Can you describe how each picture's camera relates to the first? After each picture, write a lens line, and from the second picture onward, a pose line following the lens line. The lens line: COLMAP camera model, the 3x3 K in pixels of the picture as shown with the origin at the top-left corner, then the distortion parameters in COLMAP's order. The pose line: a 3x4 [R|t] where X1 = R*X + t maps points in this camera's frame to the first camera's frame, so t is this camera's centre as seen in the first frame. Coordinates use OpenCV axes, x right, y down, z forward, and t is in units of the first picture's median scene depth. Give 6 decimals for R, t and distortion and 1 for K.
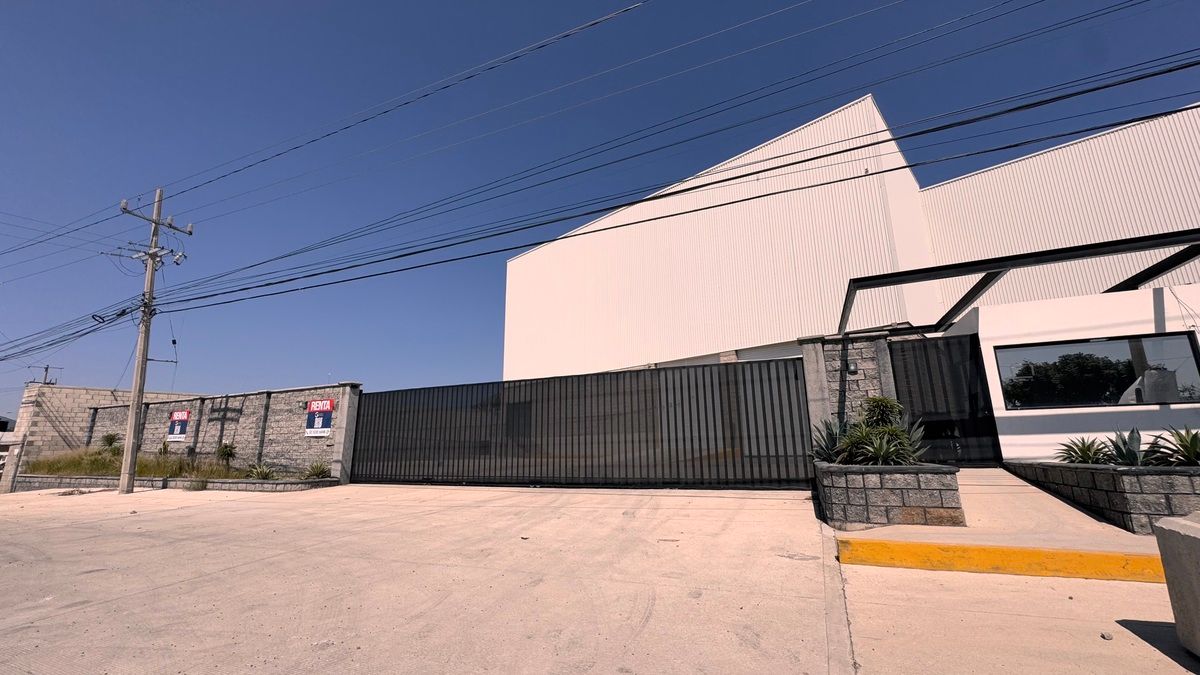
lens RADIAL K [[478.8, 0, 597.6], [0, 478.8, 337.0], [0, 0, 1]] dist [-0.003502, 0.000075]
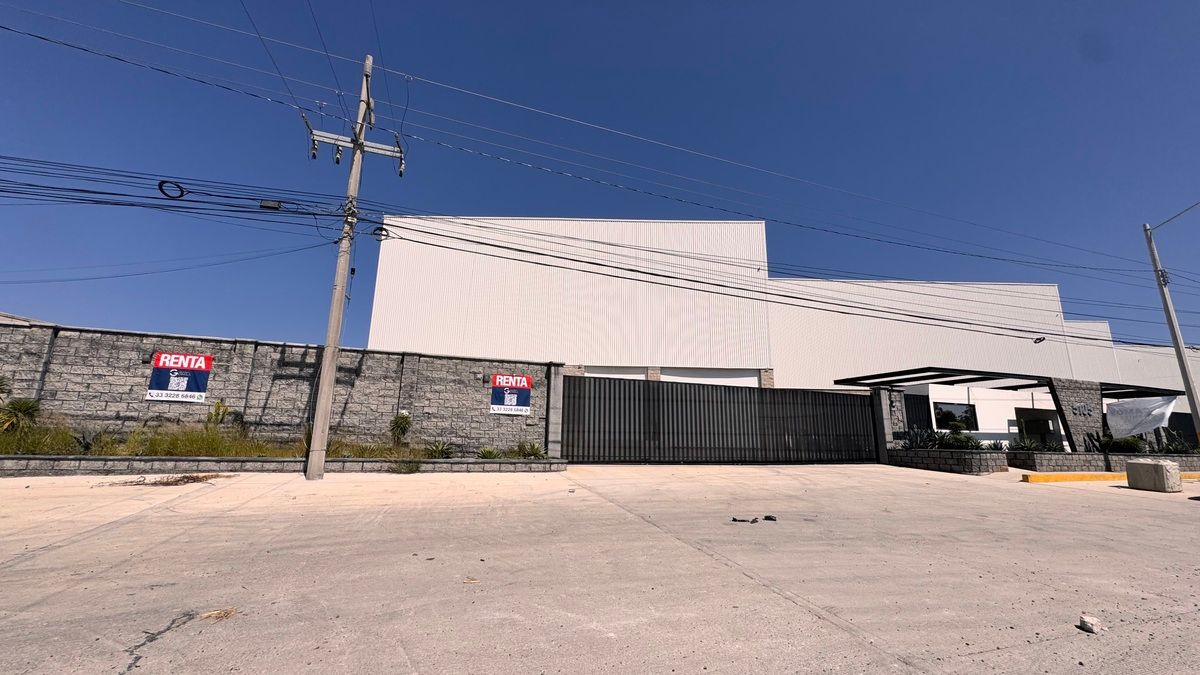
lens RADIAL K [[478.8, 0, 600.4], [0, 478.8, 337.8], [0, 0, 1]] dist [-0.003502, 0.000075]
pose [[0.723910, 0.175113, 0.667300, -1.083368], [-0.186291, 0.980936, -0.055323, 0.079621], [-0.664267, -0.084263, 0.742731, 0.203630]]
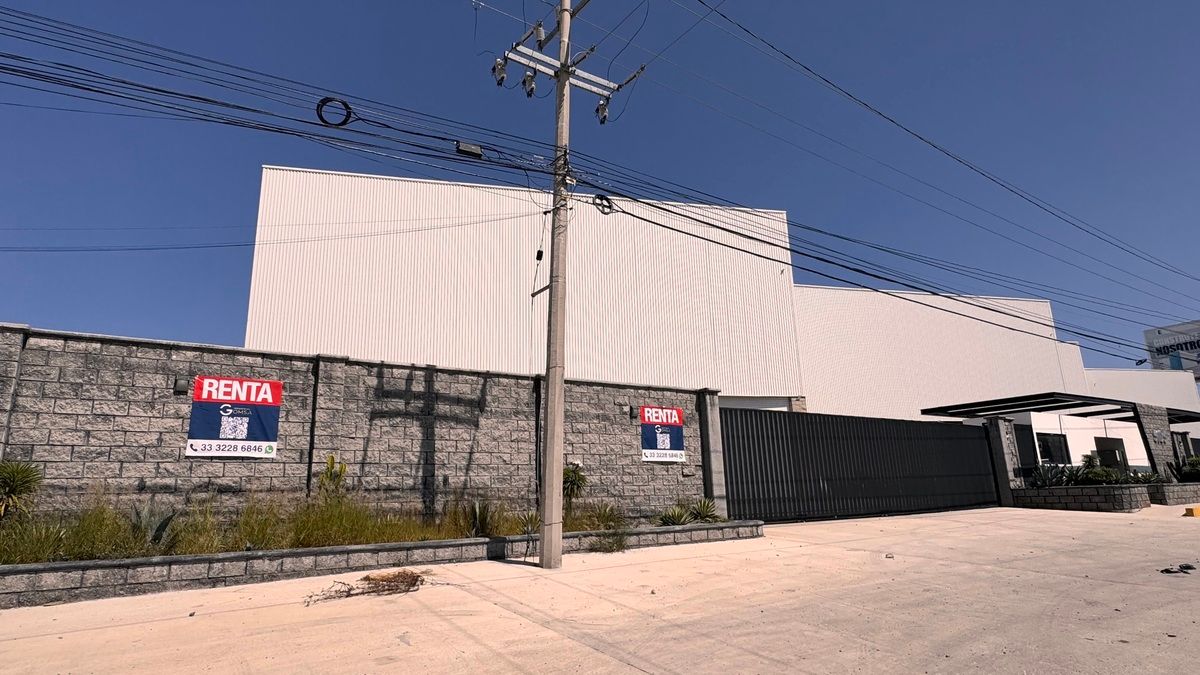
lens RADIAL K [[657.8, 0, 605.1], [0, 657.8, 338.1], [0, 0, 1]] dist [-0.005246, 0.001571]
pose [[0.523770, 0.202264, 0.827499, -1.395661], [-0.172590, 0.976453, -0.129431, 0.169194], [-0.834193, -0.075026, 0.546345, 0.569824]]
